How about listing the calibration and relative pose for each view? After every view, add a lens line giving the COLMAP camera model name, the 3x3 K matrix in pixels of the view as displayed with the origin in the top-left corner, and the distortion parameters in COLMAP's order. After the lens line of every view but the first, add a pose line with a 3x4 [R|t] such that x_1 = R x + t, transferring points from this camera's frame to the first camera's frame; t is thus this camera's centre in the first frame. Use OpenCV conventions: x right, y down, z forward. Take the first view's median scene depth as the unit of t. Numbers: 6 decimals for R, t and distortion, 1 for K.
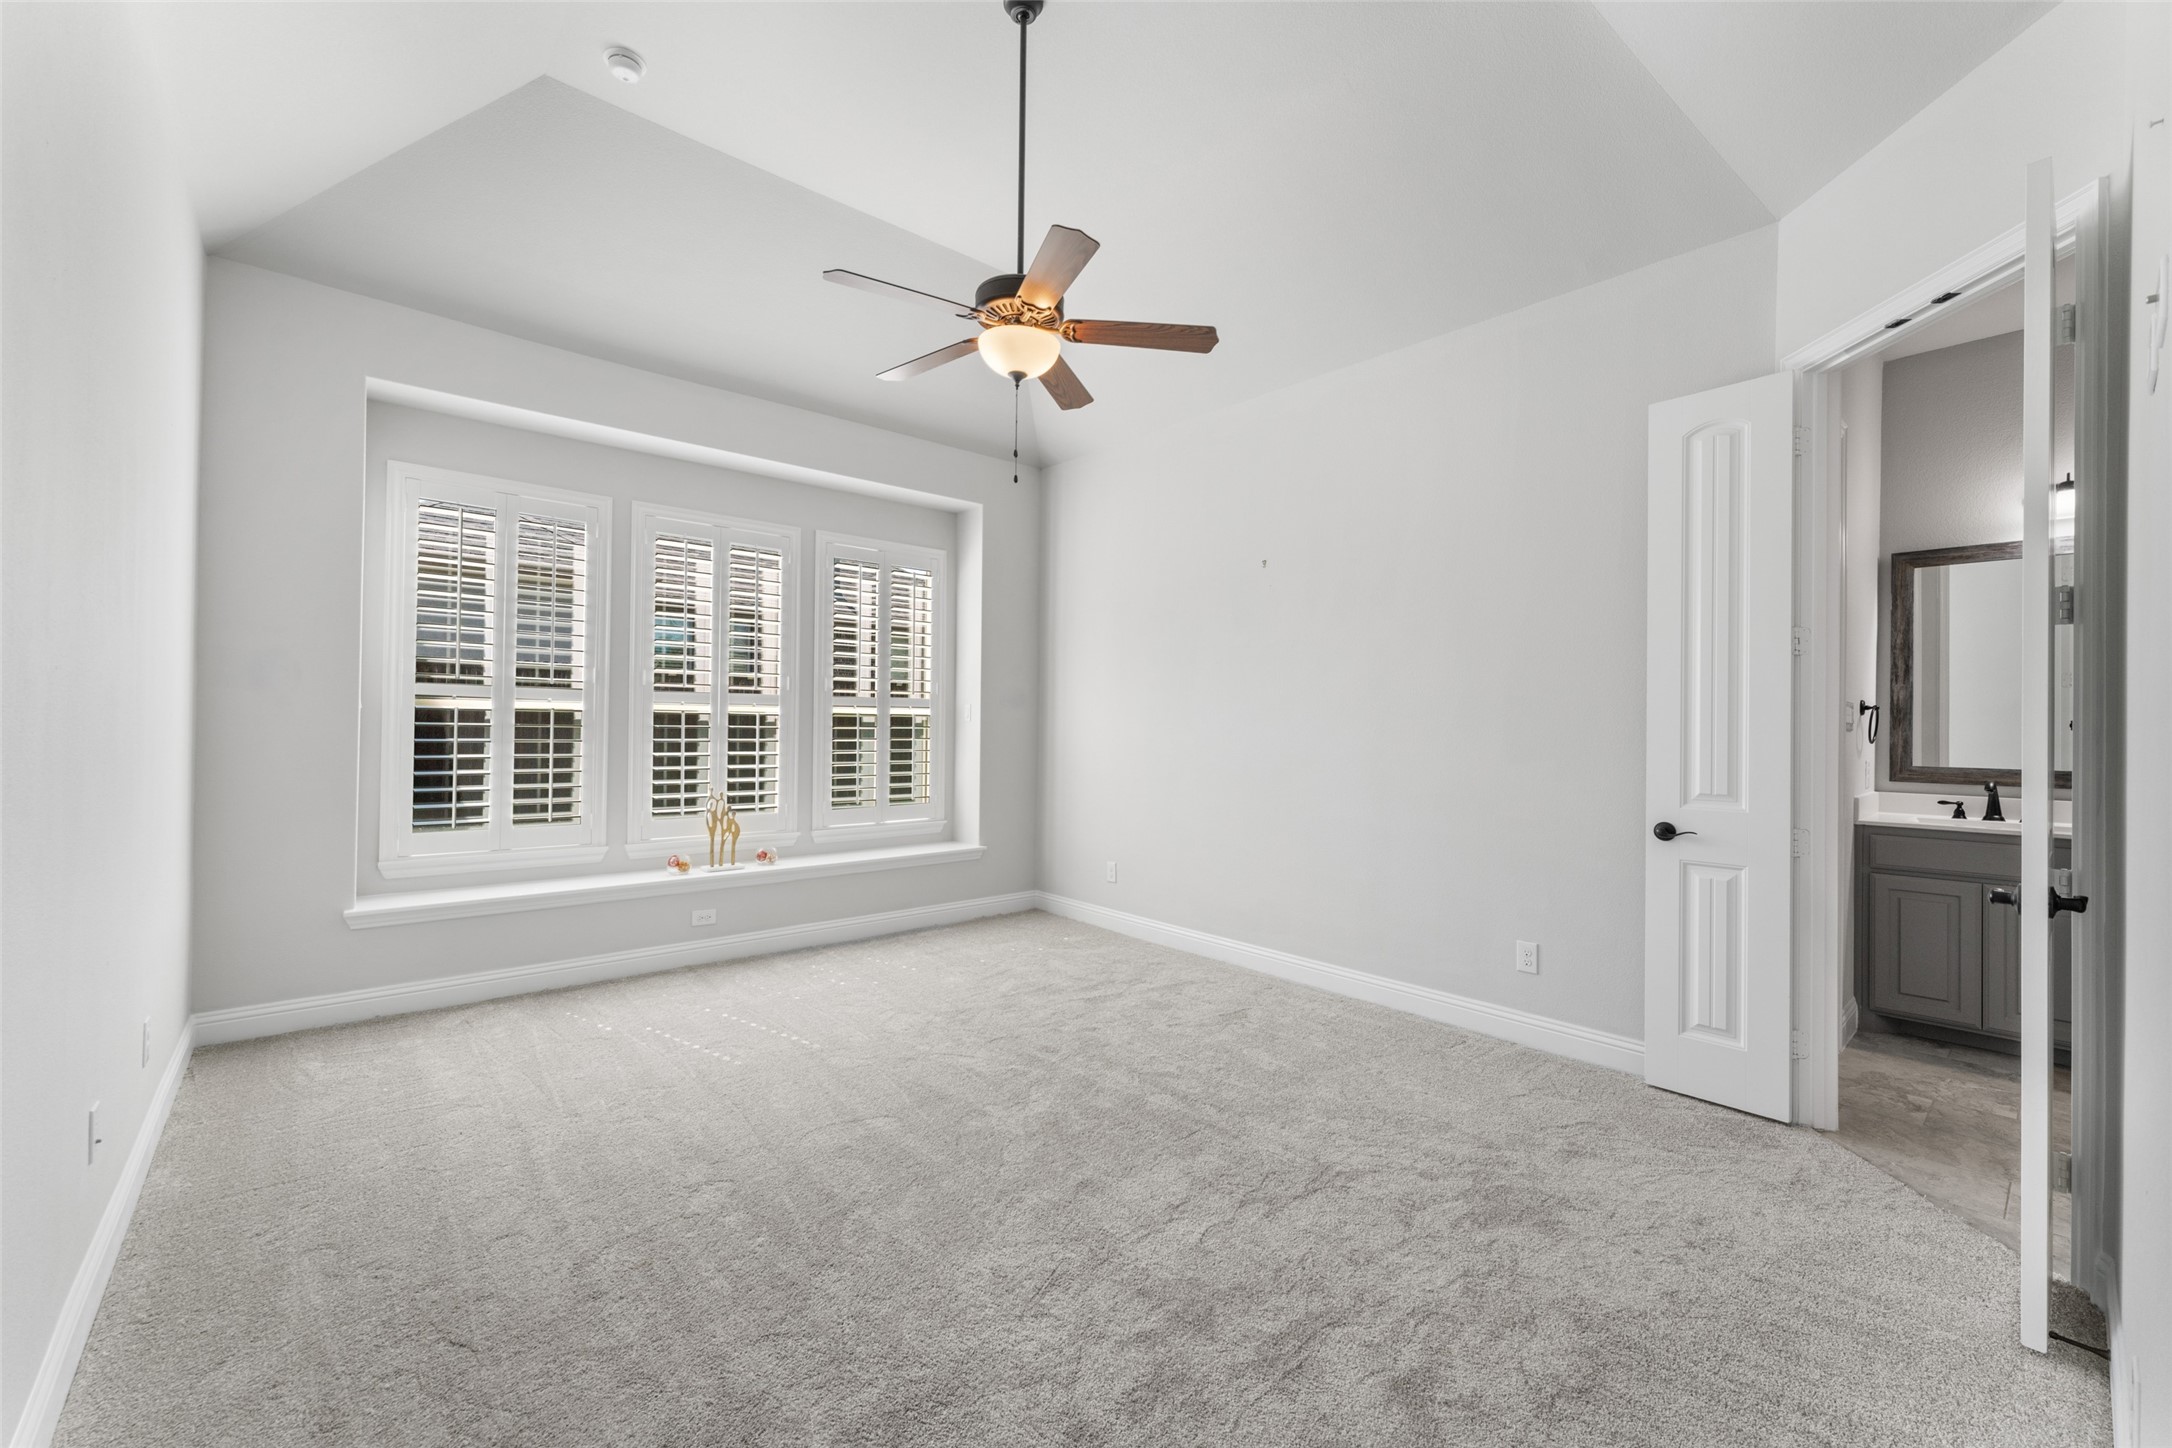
lens RADIAL K [[866.7, 0, 1080.4], [0, 866.7, 737.6], [0, 0, 1]] dist [-0.000353, -0.000111]
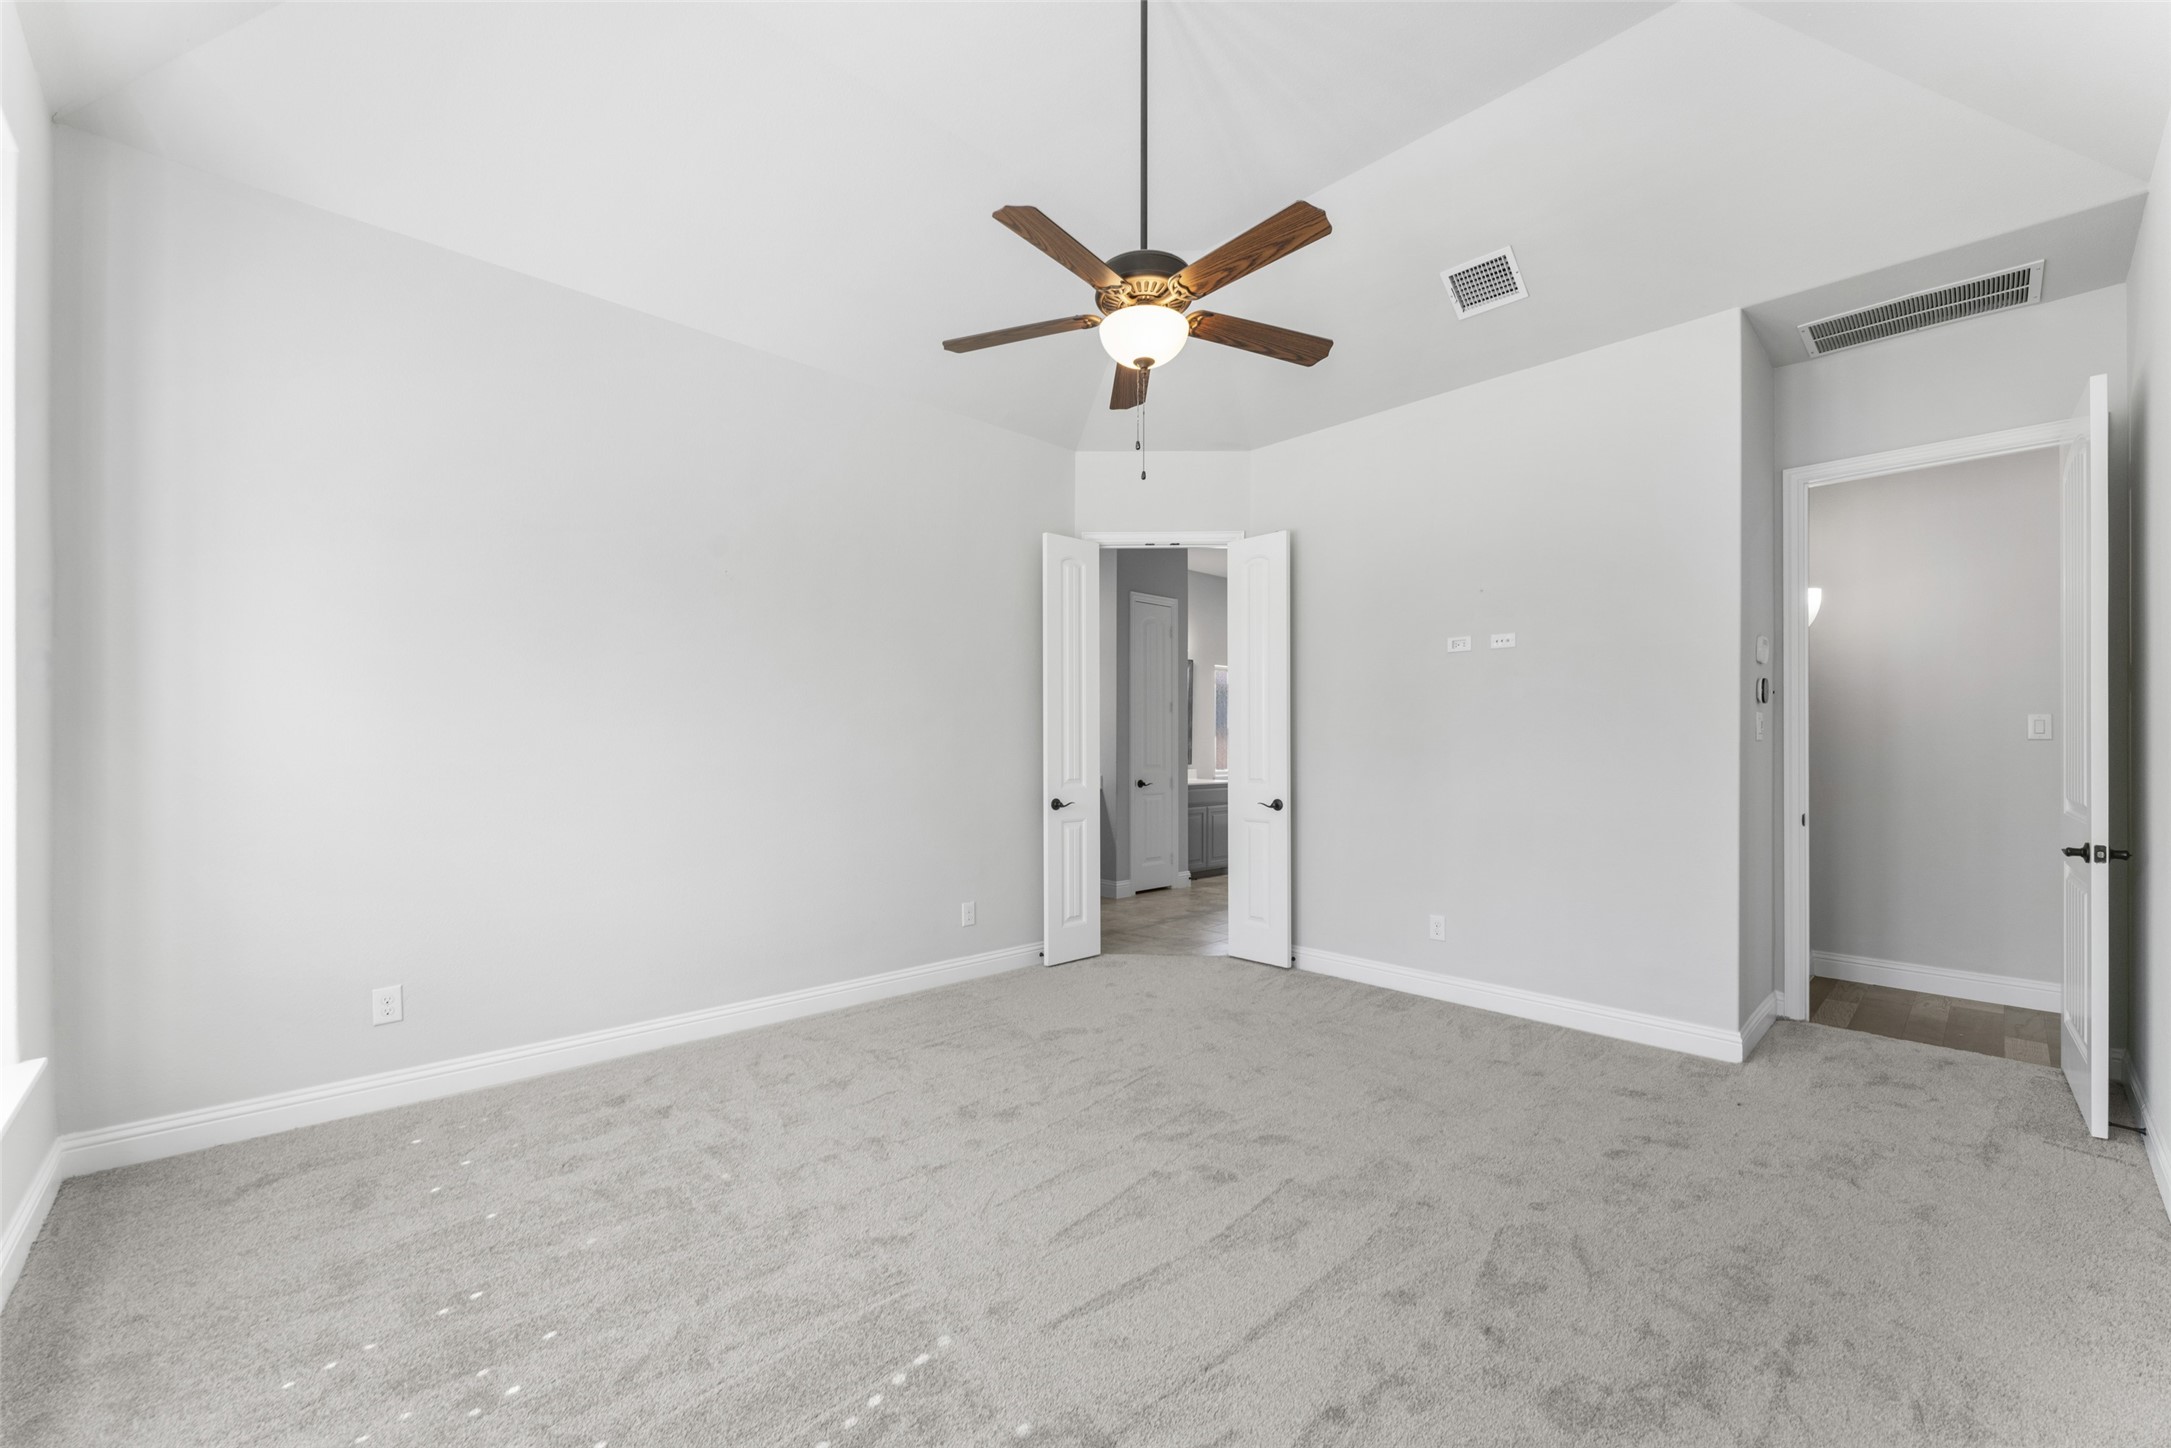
lens RADIAL K [[866.3, 0, 1079.9], [0, 866.3, 737.6], [0, 0, 1]] dist [-0.000353, -0.000111]
pose [[-0.048418, -0.006575, 0.998806, -0.937162], [-0.001757, 0.999977, 0.006497, -0.026035], [-0.998826, -0.001440, -0.048428, 1.047103]]
